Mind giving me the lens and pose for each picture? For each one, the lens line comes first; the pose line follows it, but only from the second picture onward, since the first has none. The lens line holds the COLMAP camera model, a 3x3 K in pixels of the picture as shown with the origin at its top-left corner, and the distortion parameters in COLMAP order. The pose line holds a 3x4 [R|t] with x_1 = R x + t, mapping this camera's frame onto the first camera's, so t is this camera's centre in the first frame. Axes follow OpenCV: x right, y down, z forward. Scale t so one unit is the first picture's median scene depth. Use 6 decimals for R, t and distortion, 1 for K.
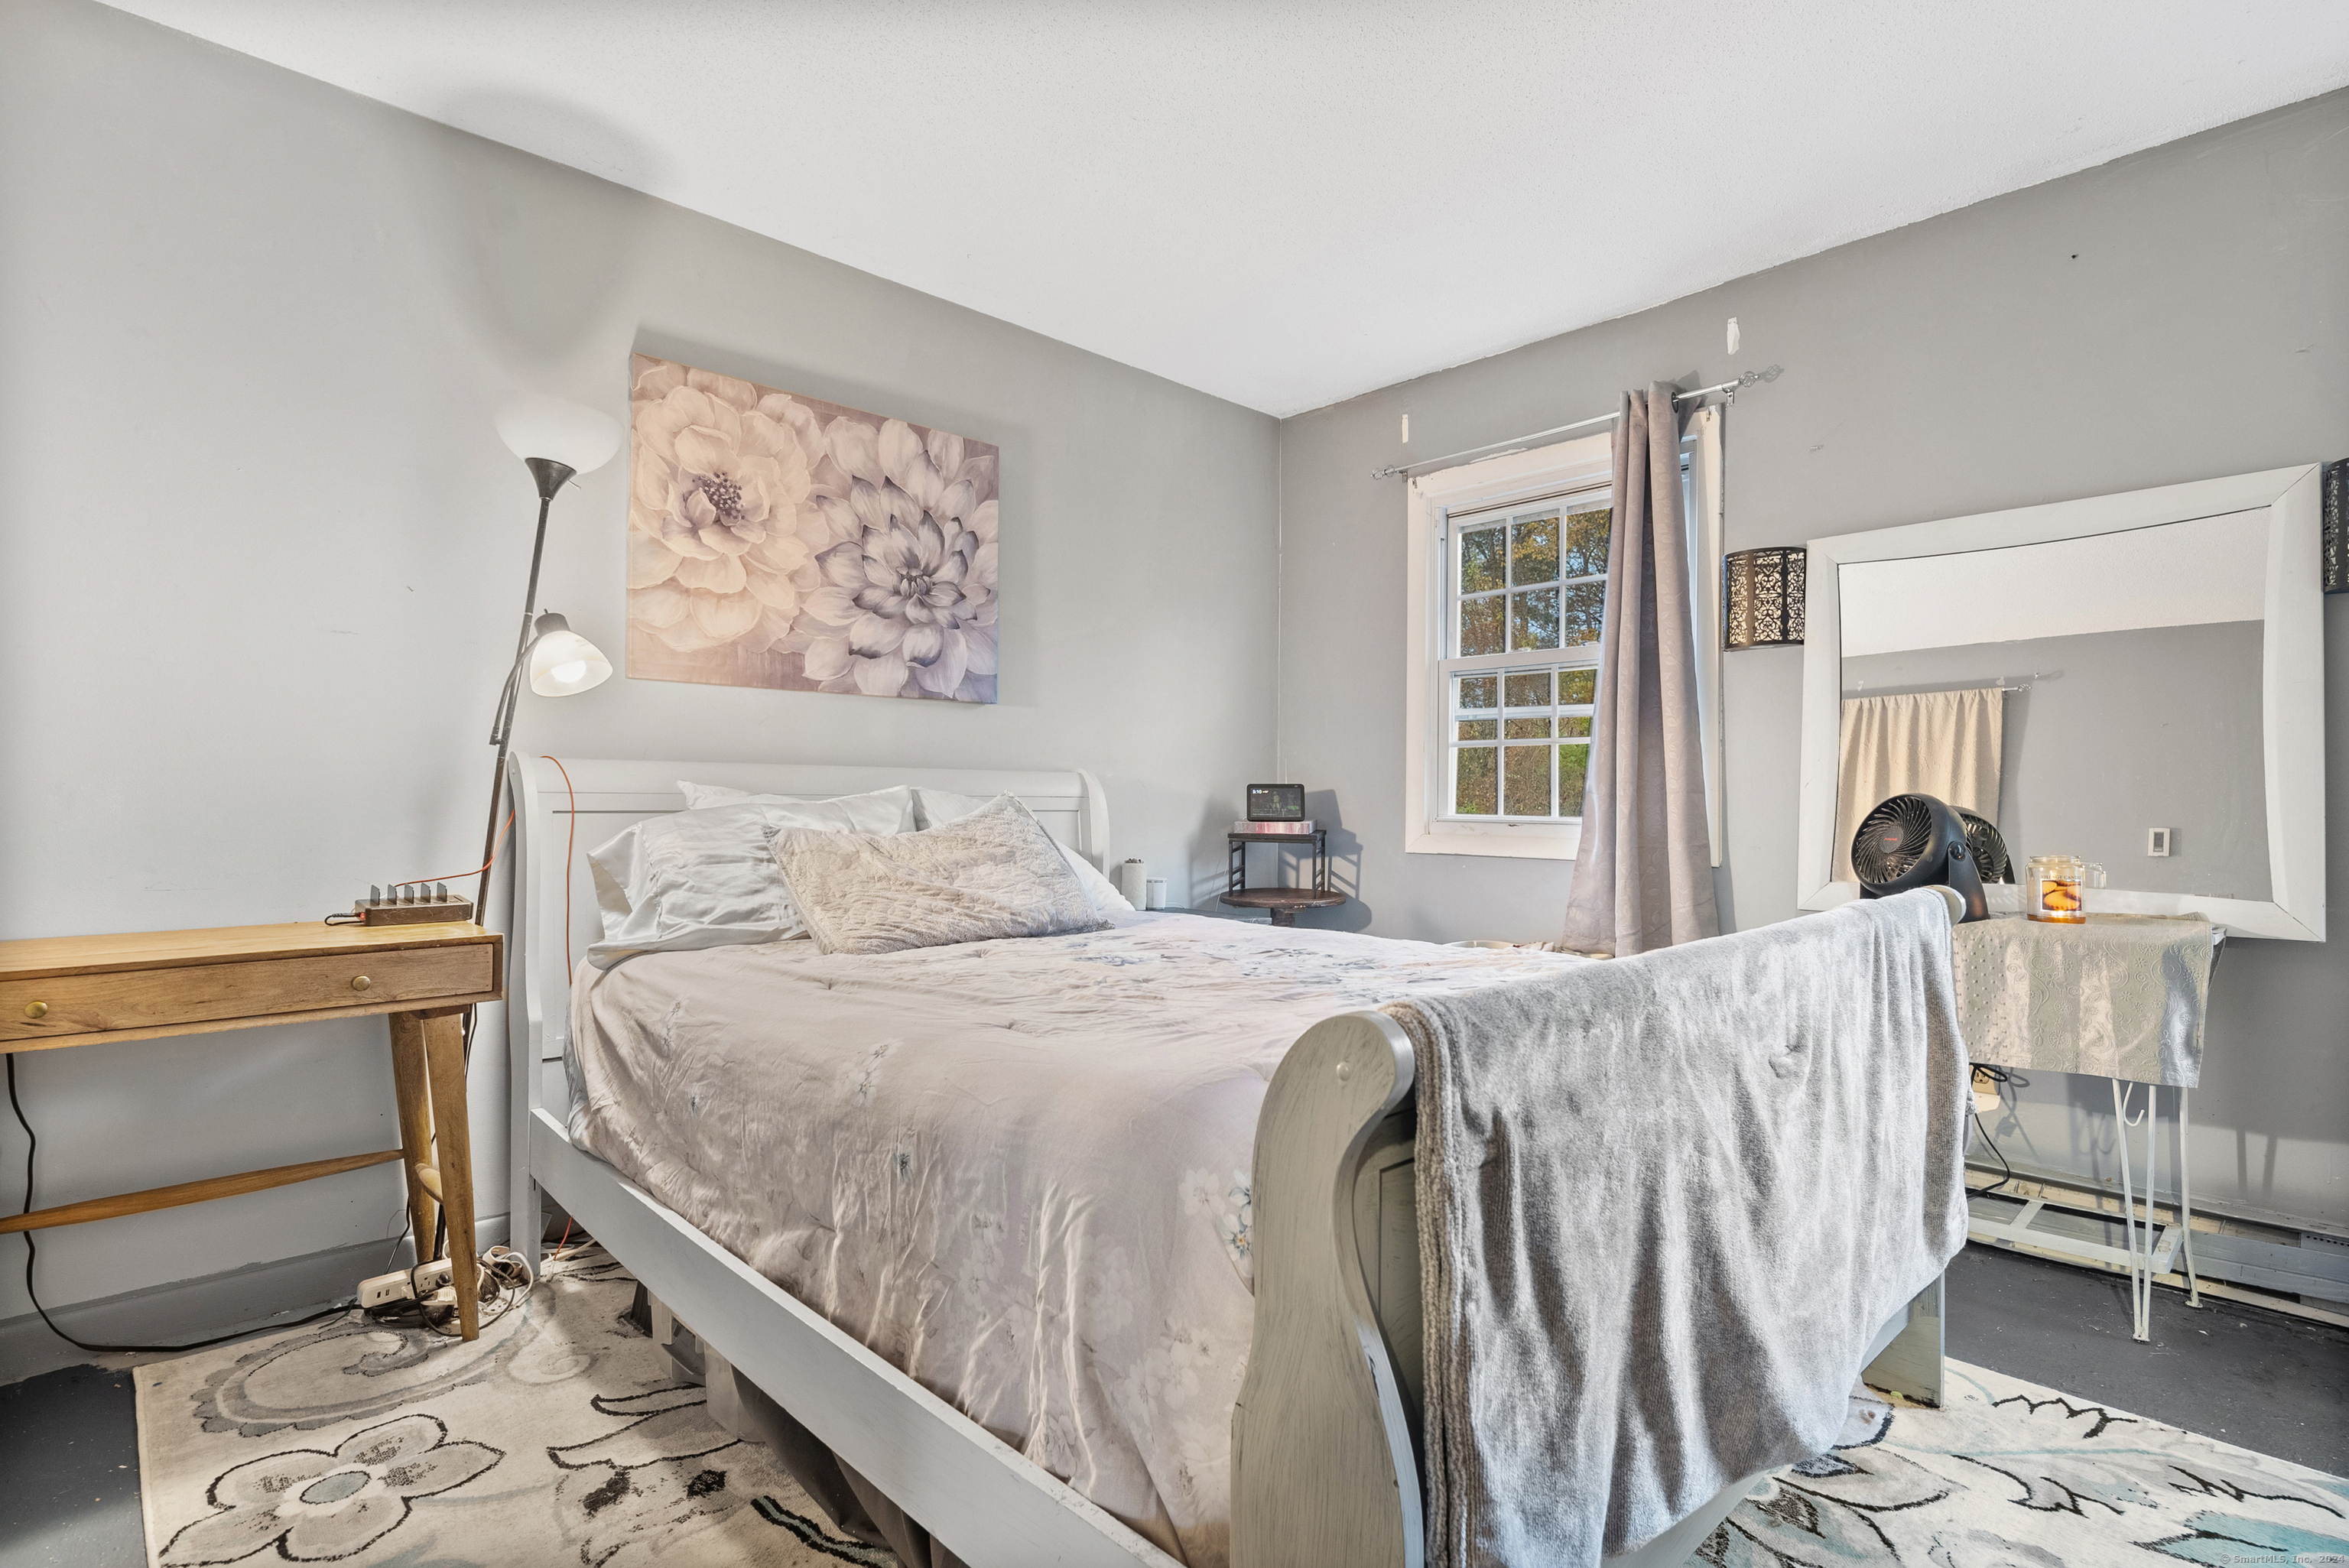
lens RADIAL K [[1155.9, 0, 1174.5], [0, 1155.9, 784.0], [0, 0, 1]] dist [-0.021238, -0.000281]
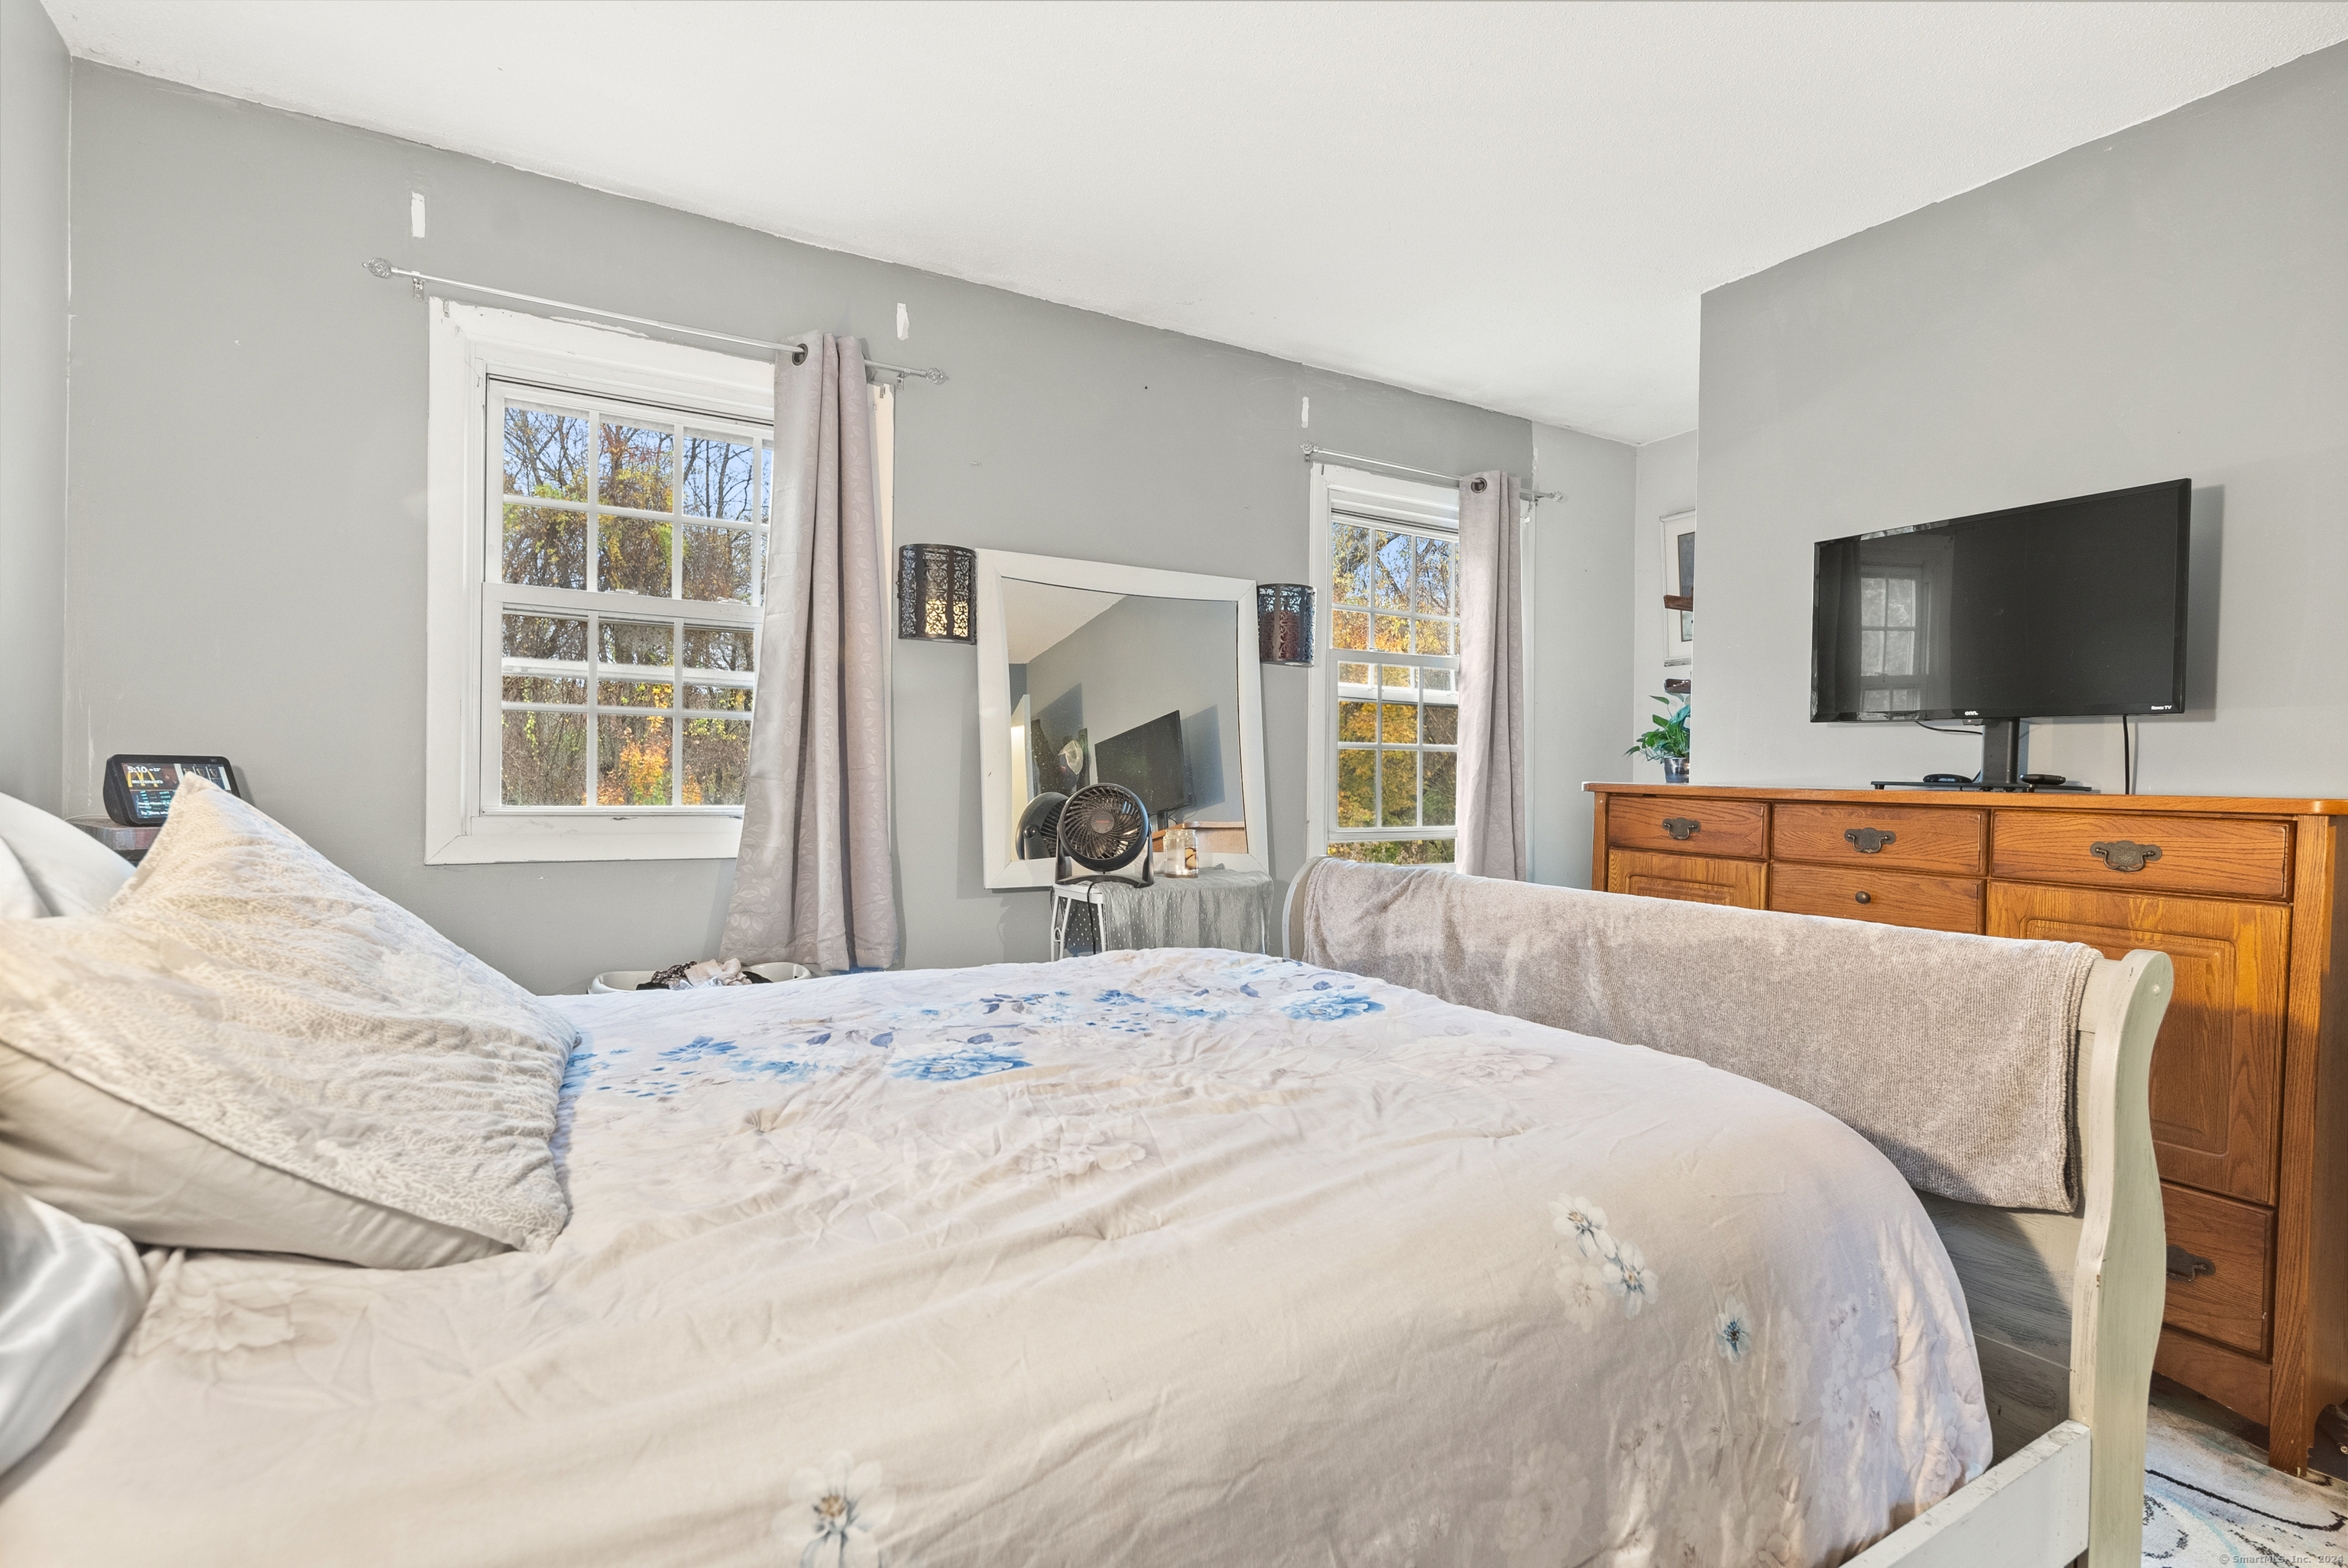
lens RADIAL K [[1157.4, 0, 1185.3], [0, 1157.4, 799.1], [0, 0, 1]] dist [0.004265, -0.001272]
pose [[0.209611, -0.014807, 0.977673, -0.447222], [-0.024635, 0.999488, 0.020419, -0.002796], [-0.977474, -0.028365, 0.209139, 0.533277]]
